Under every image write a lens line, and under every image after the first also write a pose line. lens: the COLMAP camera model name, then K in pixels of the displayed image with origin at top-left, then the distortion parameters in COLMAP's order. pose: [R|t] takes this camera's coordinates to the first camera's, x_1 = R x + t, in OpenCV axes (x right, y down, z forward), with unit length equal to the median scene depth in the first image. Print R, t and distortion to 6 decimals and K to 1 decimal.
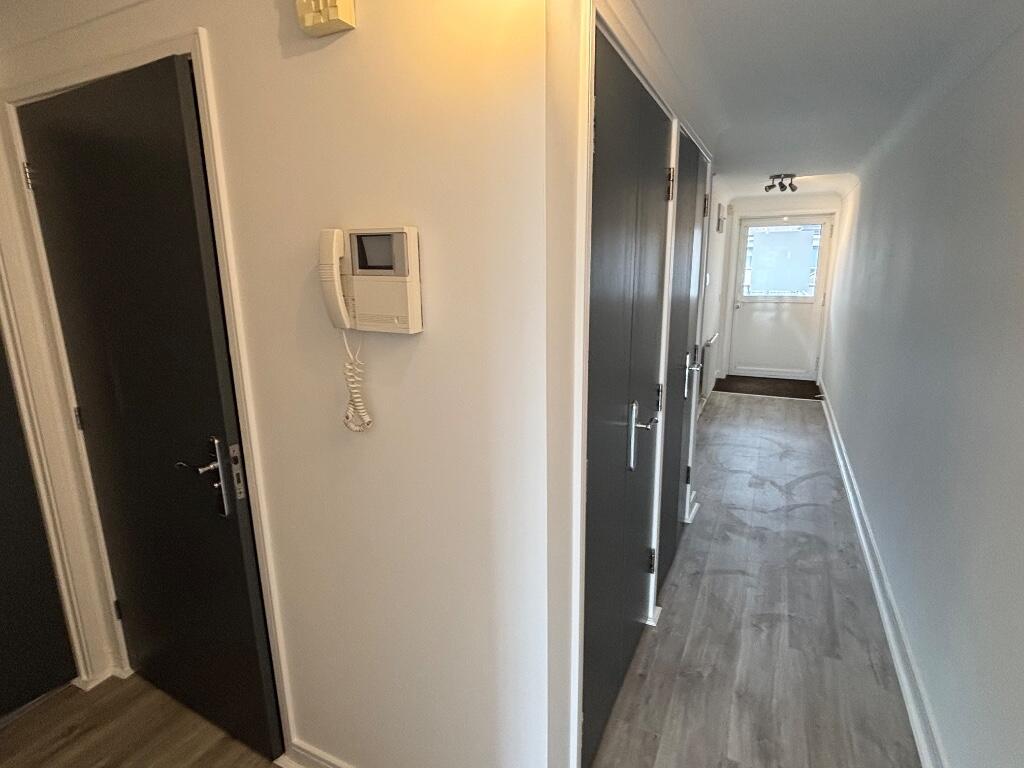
lens RADIAL K [[534.5, 0, 514.0], [0, 534.5, 378.7], [0, 0, 1]] dist [-0.001373, -0.000634]
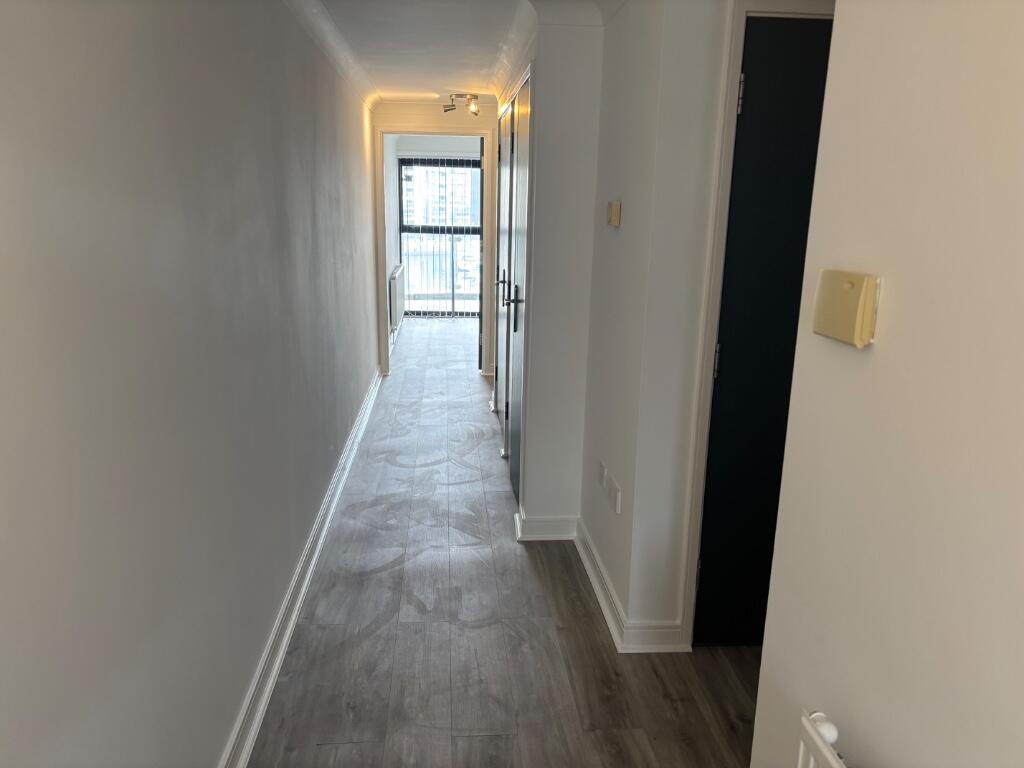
lens RADIAL K [[769.8, 0, 511.3], [0, 769.8, 384.7], [0, 0, 1]] dist [0.000271, 0.000052]
pose [[-0.857497, 0.122213, -0.499763, 0.830220], [-0.121663, 0.895659, 0.427776, -0.375529], [0.499898, 0.427619, -0.753156, 1.659520]]
